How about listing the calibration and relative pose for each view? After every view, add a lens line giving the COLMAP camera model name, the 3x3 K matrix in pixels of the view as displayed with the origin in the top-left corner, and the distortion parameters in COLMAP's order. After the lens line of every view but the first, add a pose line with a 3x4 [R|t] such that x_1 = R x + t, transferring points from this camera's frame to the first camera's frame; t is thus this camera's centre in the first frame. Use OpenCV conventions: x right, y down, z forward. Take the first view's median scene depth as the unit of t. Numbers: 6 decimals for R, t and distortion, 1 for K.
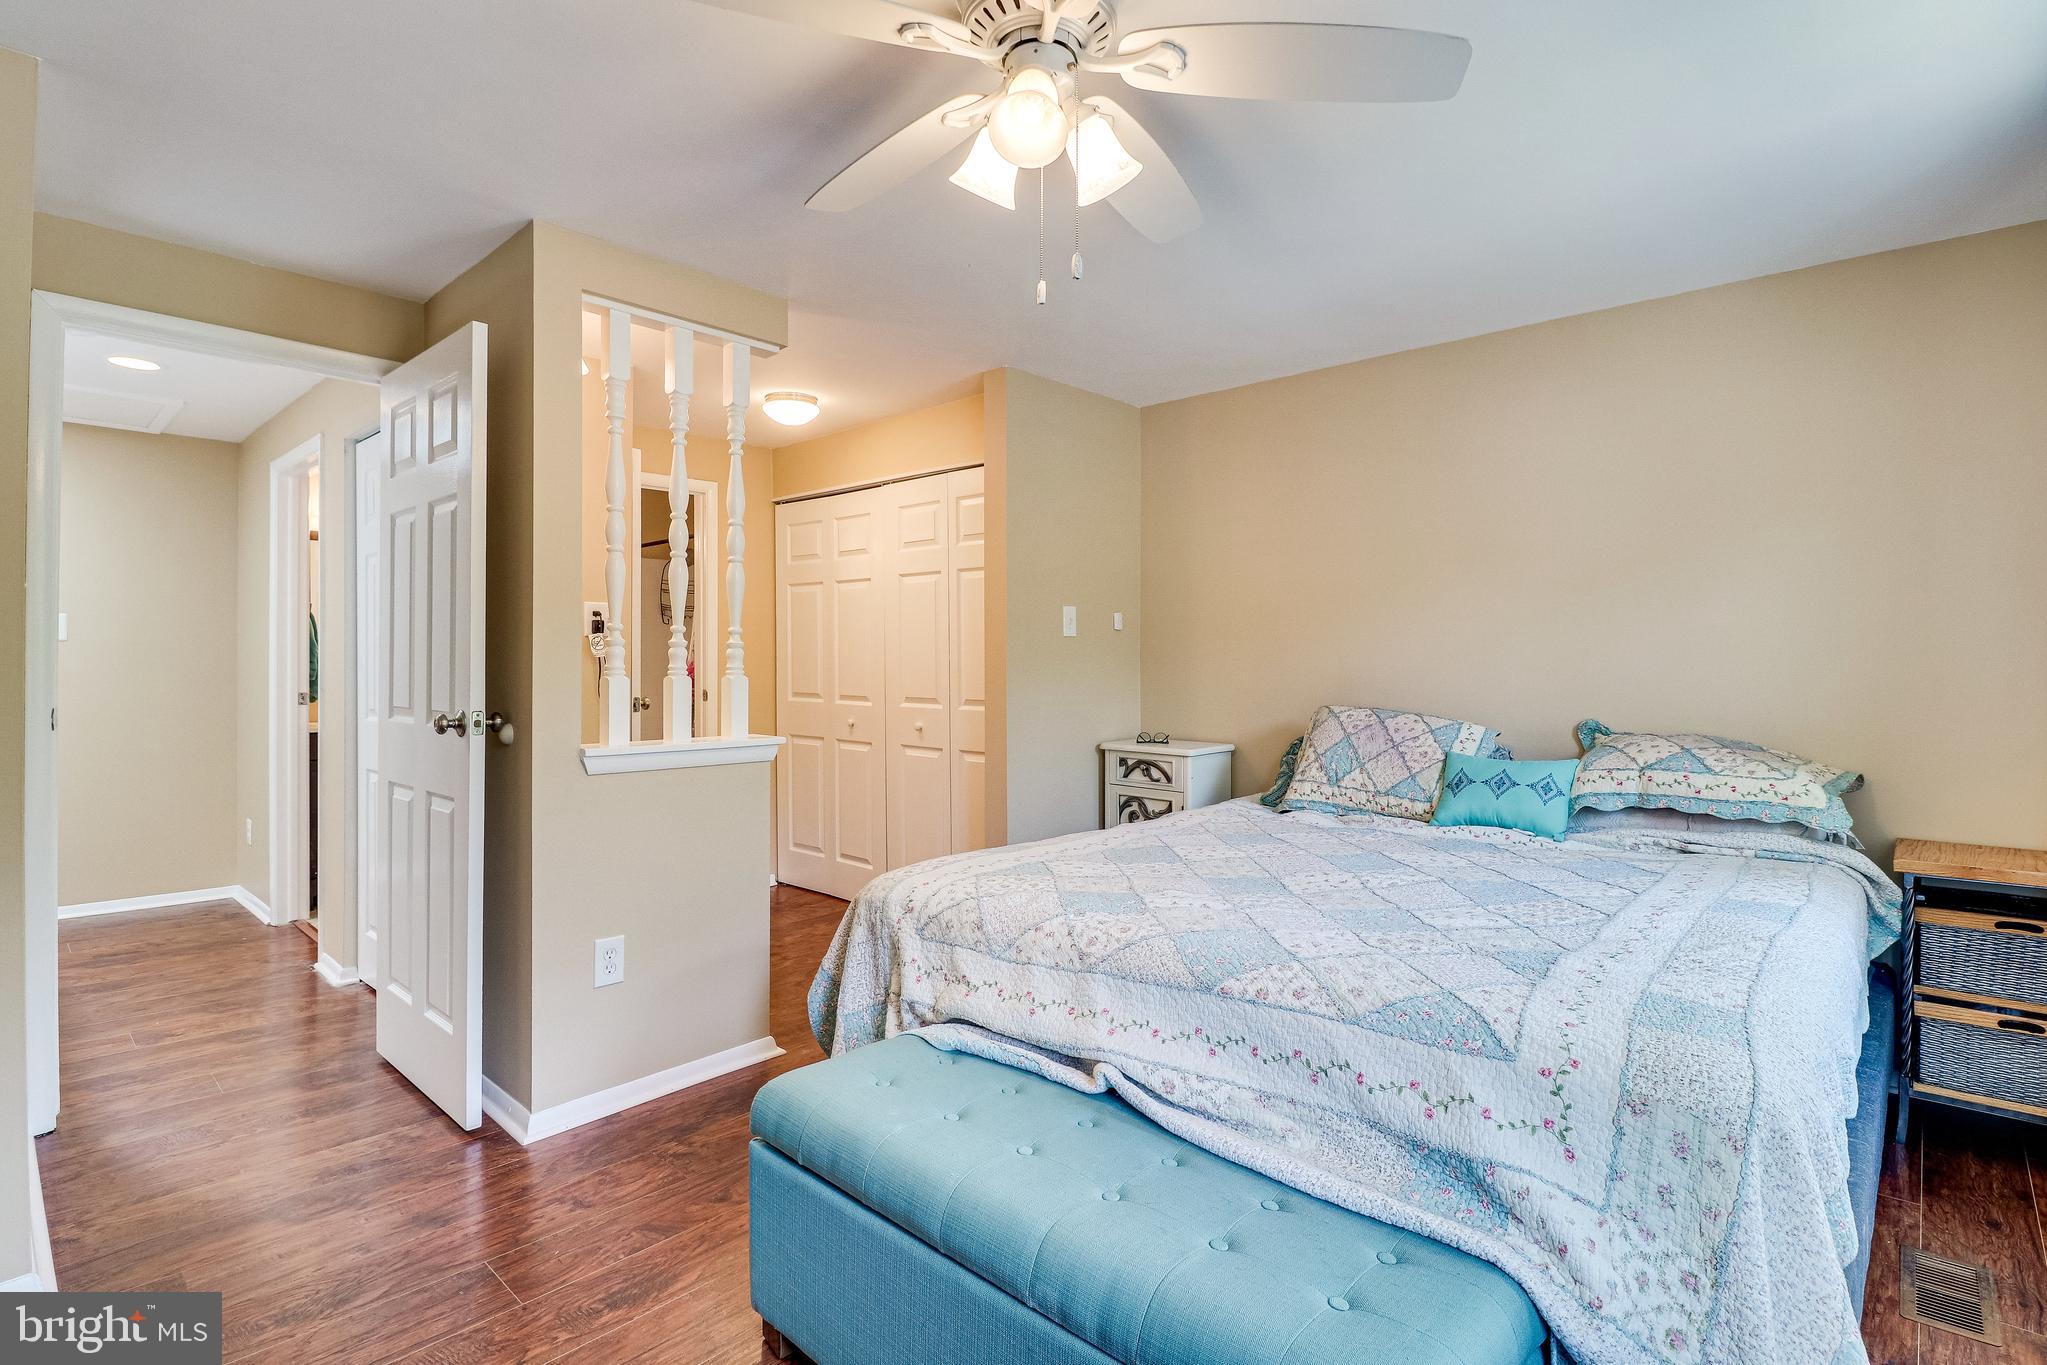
lens RADIAL K [[983.0, 0, 1025.4], [0, 983.0, 668.0], [0, 0, 1]] dist [-0.004764, -0.000566]
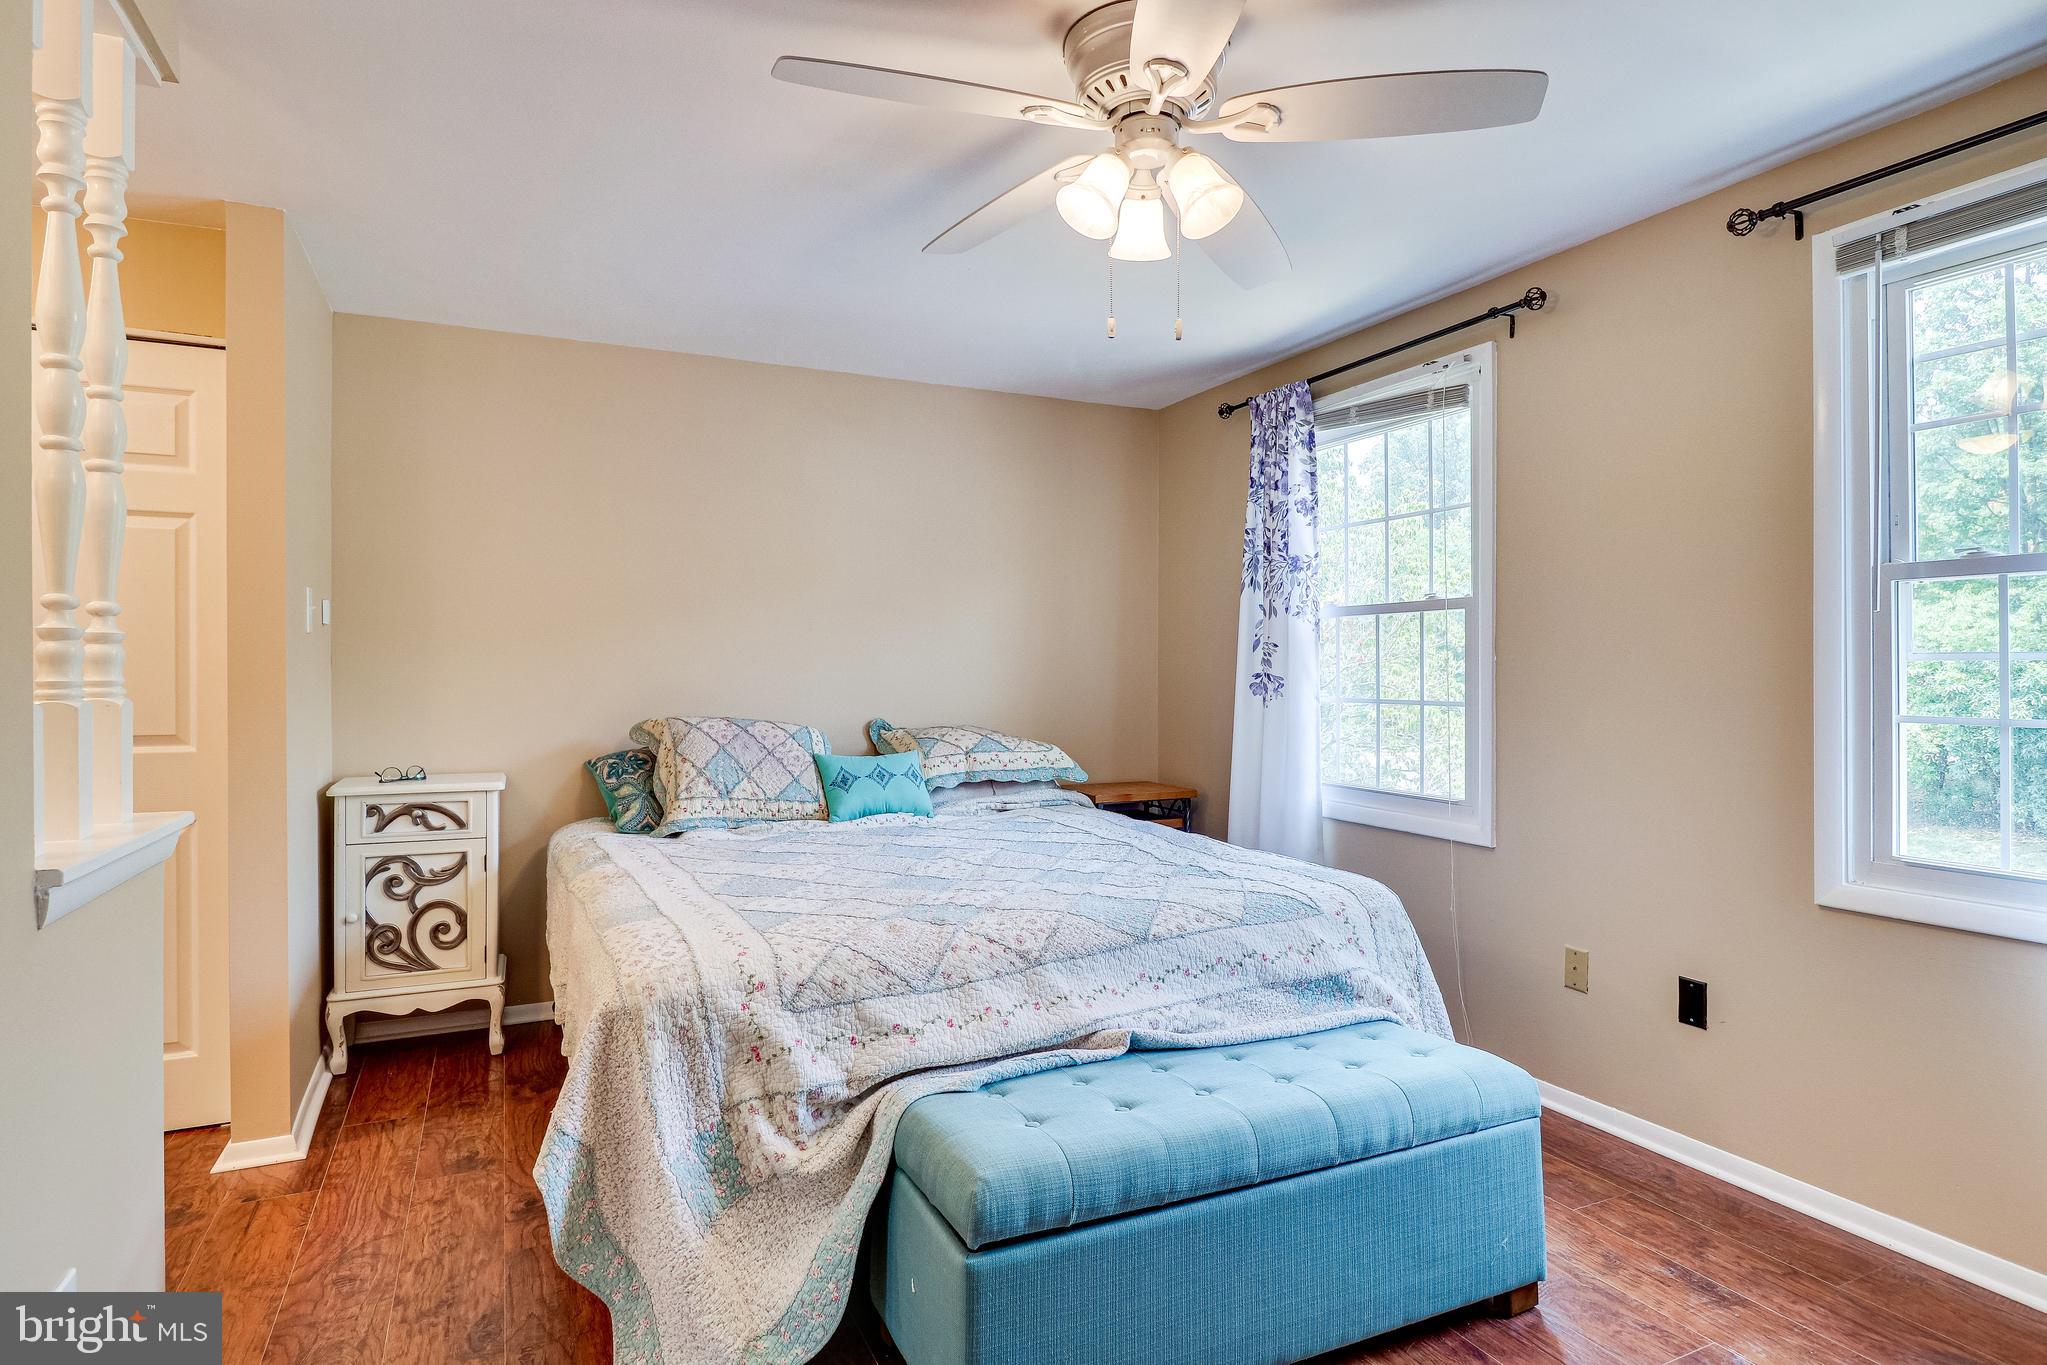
lens RADIAL K [[1095.7, 0, 1027.0], [0, 1095.7, 680.4], [0, 0, 1]] dist [-0.001115, -0.000770]
pose [[0.371119, -0.008557, 0.928546, -0.665033], [0.007021, 0.999955, 0.006409, -0.001755], [-0.928559, 0.004140, 0.371162, 0.373824]]
